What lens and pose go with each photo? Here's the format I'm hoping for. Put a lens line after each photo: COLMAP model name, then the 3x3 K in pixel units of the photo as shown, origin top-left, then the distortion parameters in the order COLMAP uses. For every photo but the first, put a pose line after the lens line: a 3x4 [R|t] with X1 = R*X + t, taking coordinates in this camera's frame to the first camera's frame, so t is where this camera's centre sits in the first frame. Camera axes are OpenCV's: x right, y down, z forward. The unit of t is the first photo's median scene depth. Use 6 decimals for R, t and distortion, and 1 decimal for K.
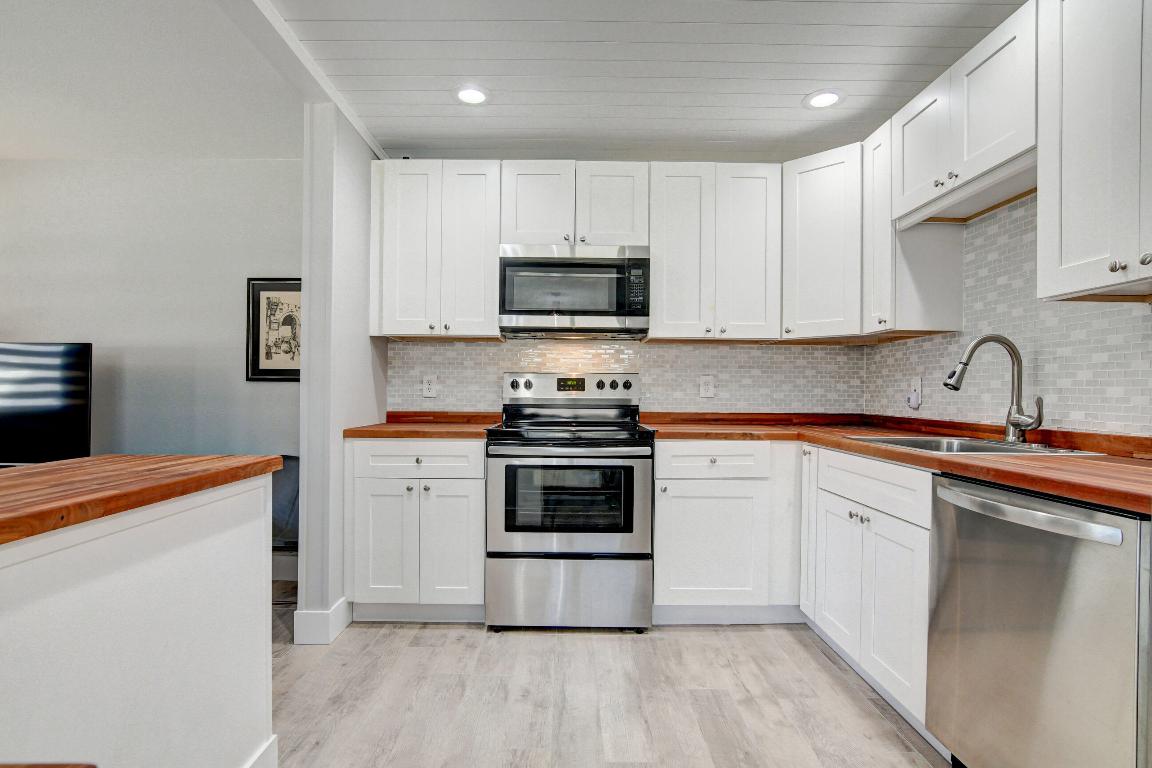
lens RADIAL K [[564.4, 0, 572.1], [0, 564.4, 394.0], [0, 0, 1]] dist [-0.032127, 0.011302]
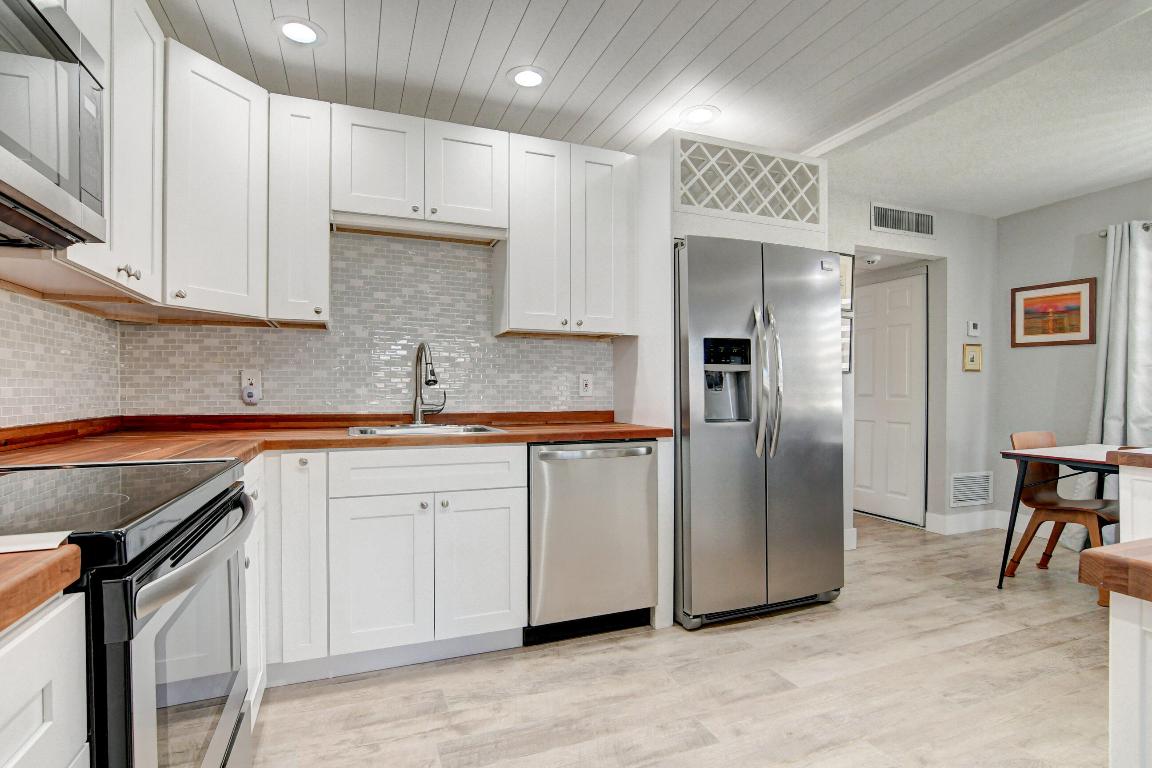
lens RADIAL K [[561.6, 0, 570.2], [0, 561.6, 396.3], [0, 0, 1]] dist [-0.032225, 0.010014]
pose [[-0.358098, -0.017317, 0.933523, -0.426321], [-0.001278, 0.999836, 0.018057, -0.003971], [-0.933683, 0.005273, -0.358061, 0.845413]]
